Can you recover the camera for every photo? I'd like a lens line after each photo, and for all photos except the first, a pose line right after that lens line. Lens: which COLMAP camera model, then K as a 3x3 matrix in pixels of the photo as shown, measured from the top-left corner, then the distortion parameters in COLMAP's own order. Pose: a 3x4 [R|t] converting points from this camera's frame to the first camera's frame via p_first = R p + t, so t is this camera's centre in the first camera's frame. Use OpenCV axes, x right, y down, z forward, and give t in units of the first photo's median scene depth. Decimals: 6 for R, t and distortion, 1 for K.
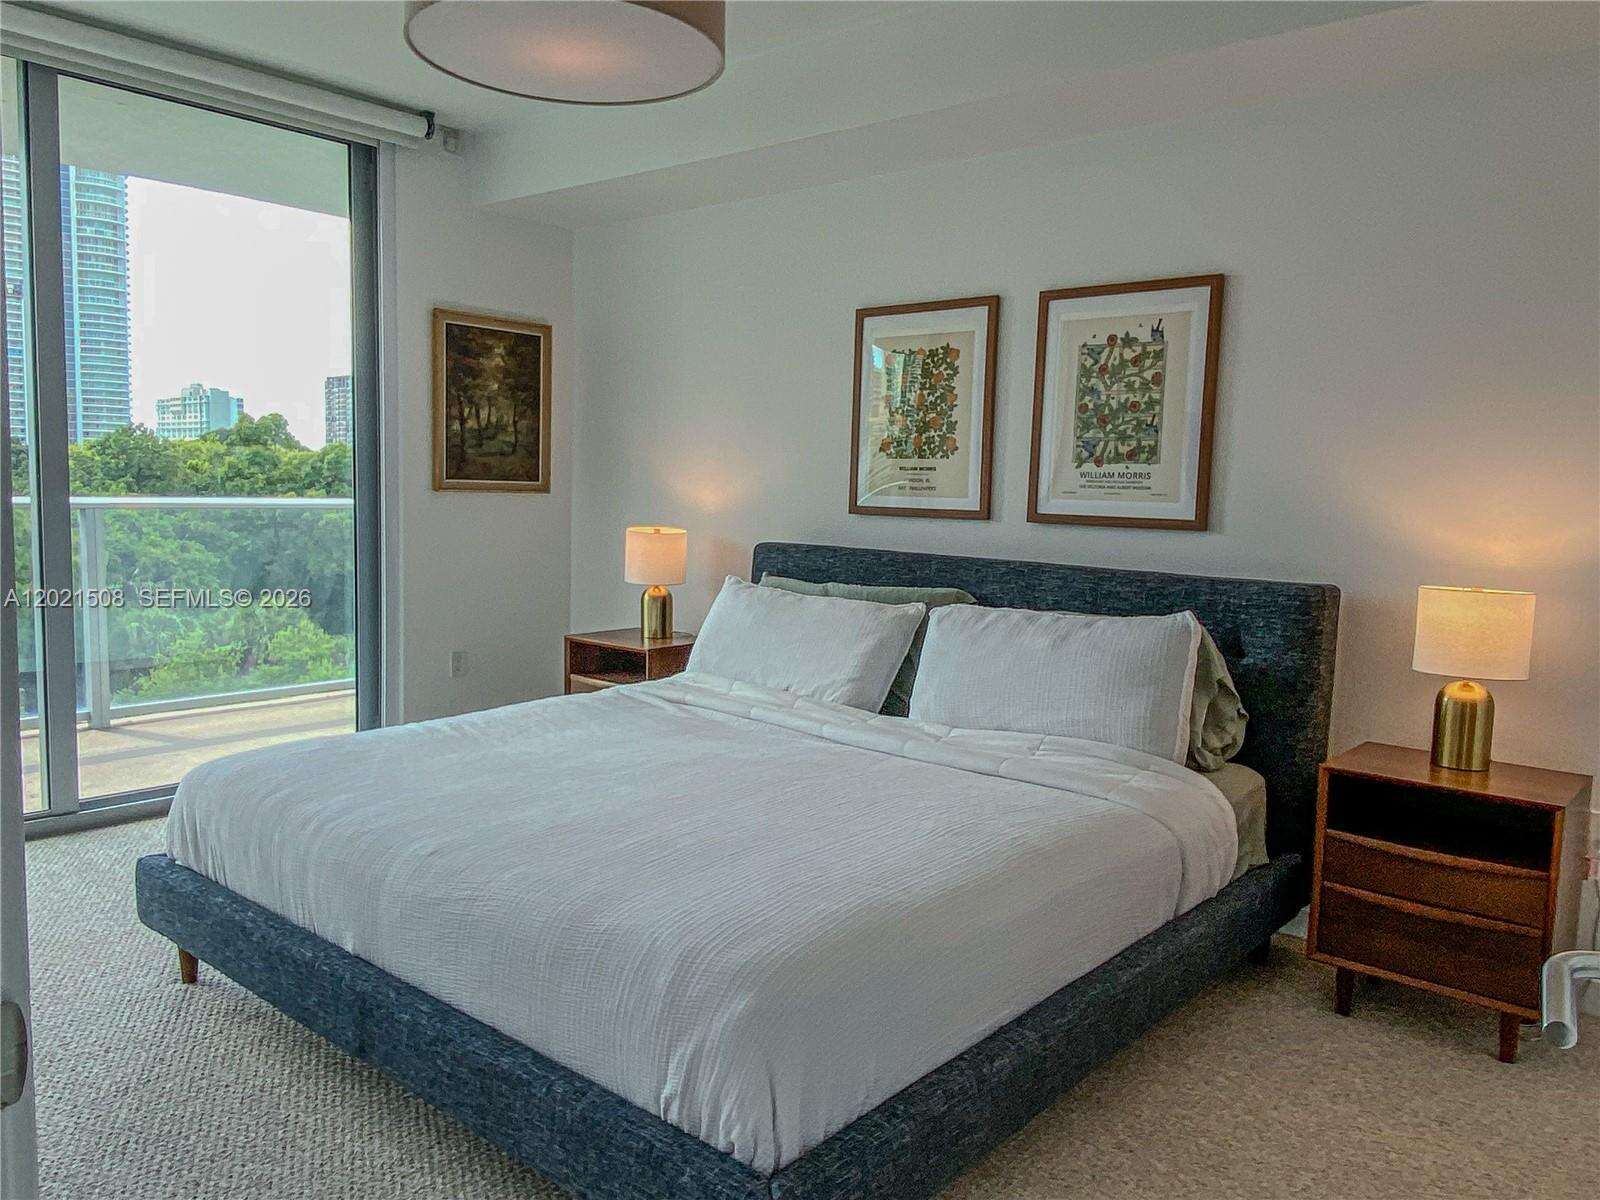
lens RADIAL K [[1225.4, 0, 800.0], [0, 1225.4, 600.0], [0, 0, 1]] dist [0.106526, -0.122232]
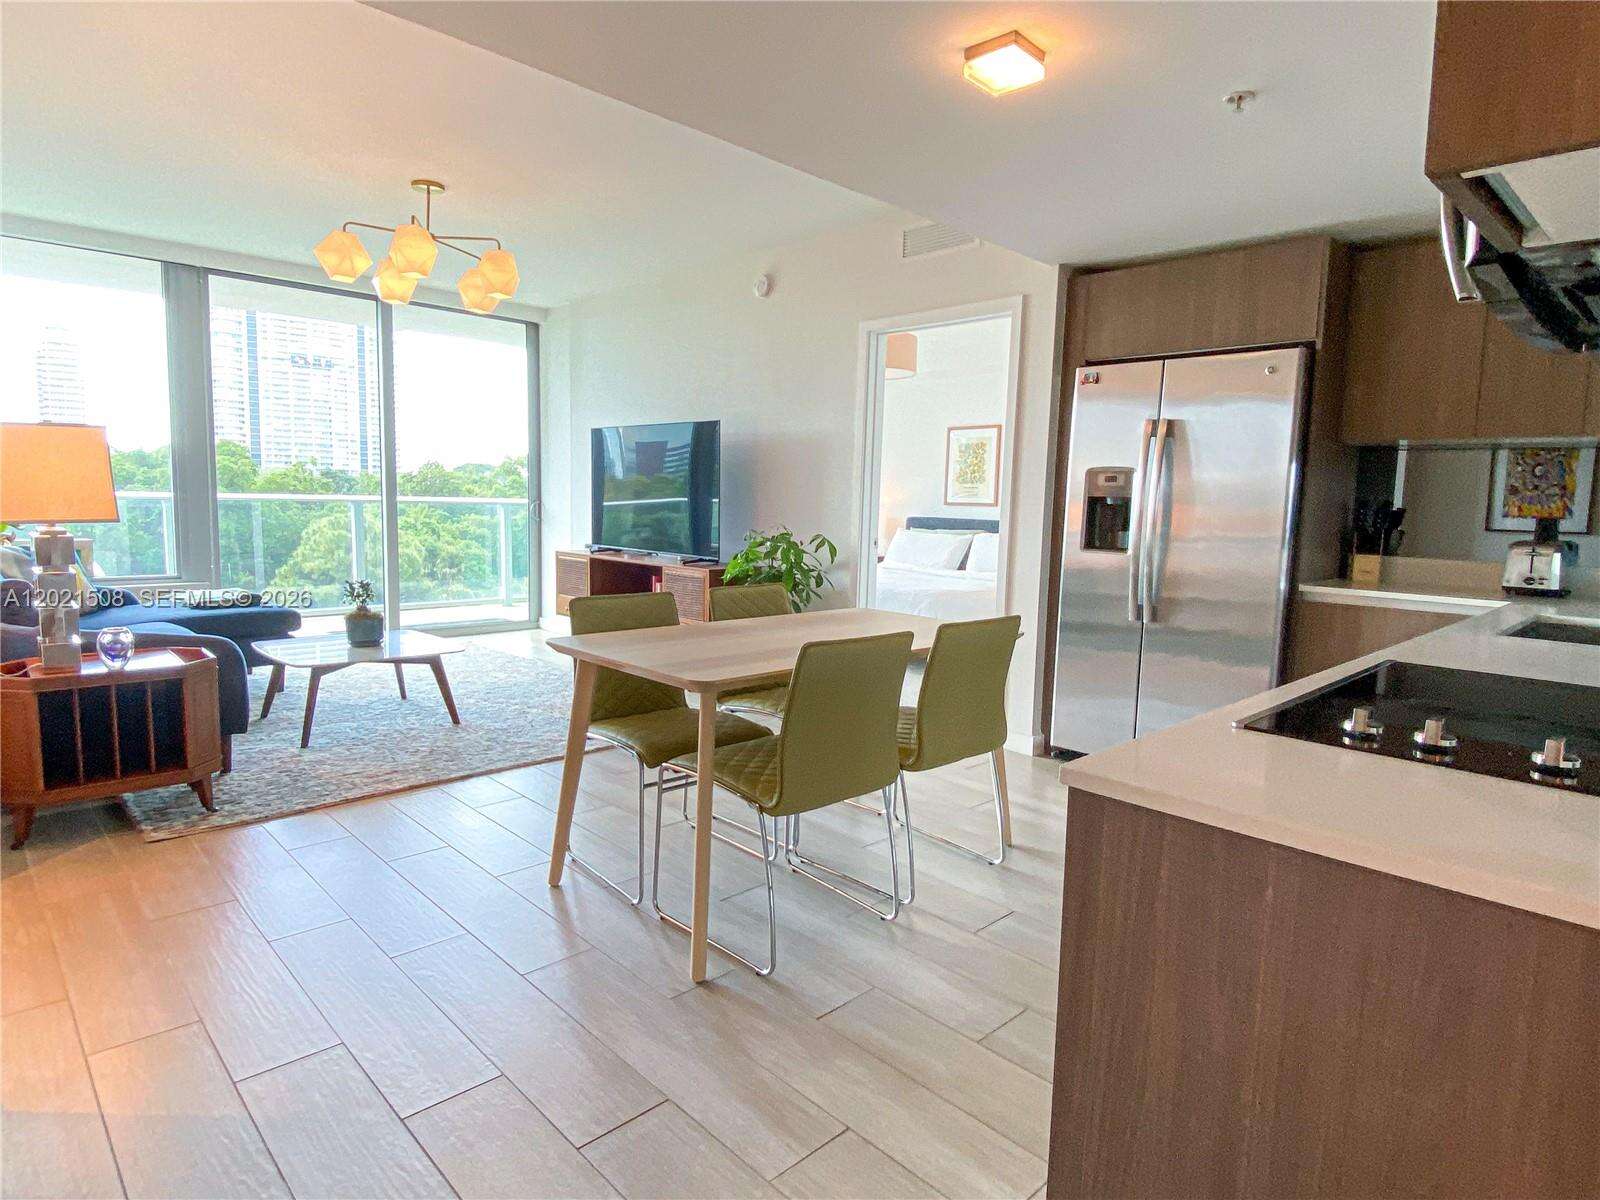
lens RADIAL K [[890.2, 0, 800.0], [0, 890.2, 600.0], [0, 0, 1]] dist [0.001322, -0.000916]
pose [[0.994220, 0.012823, -0.106597, -0.066183], [-0.011608, 0.999860, 0.012015, 0.124483], [0.106736, -0.010709, 0.994230, -1.012143]]
